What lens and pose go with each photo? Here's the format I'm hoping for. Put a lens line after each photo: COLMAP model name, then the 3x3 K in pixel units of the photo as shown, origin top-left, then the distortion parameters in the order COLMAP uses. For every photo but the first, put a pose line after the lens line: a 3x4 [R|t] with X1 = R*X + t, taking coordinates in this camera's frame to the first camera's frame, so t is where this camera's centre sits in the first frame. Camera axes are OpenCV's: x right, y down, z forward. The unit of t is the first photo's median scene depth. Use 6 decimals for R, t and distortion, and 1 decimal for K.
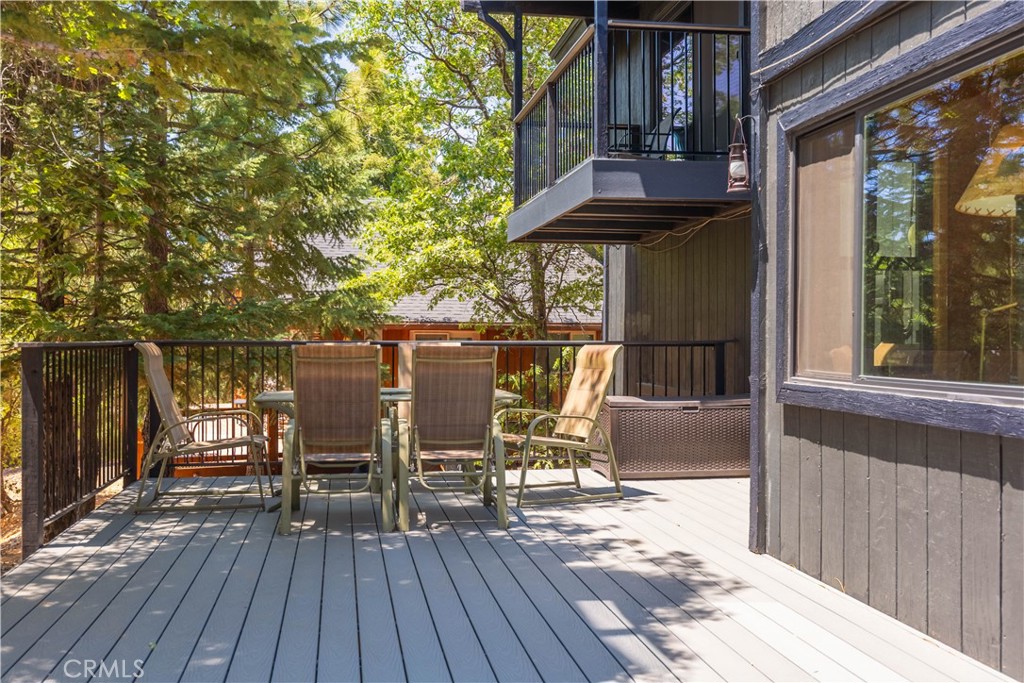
lens RADIAL K [[1027.7, 0, 512.4], [0, 1027.7, 340.5], [0, 0, 1]] dist [0.004799, 0.000000]
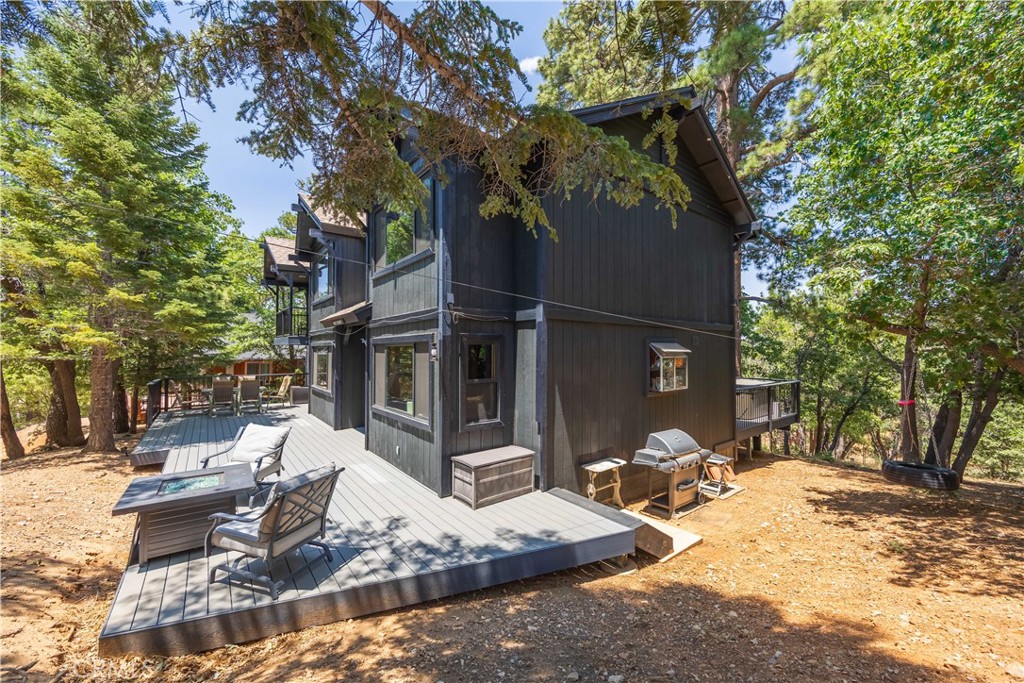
lens RADIAL K [[395.1, 0, 513.7], [0, 395.1, 345.9], [0, 0, 1]] dist [-0.007361, 0.000582]
pose [[0.881365, 0.009865, 0.472334, 0.140582], [-0.001647, 0.999840, -0.017809, -0.107106], [-0.472434, 0.014918, 0.881240, -1.119309]]
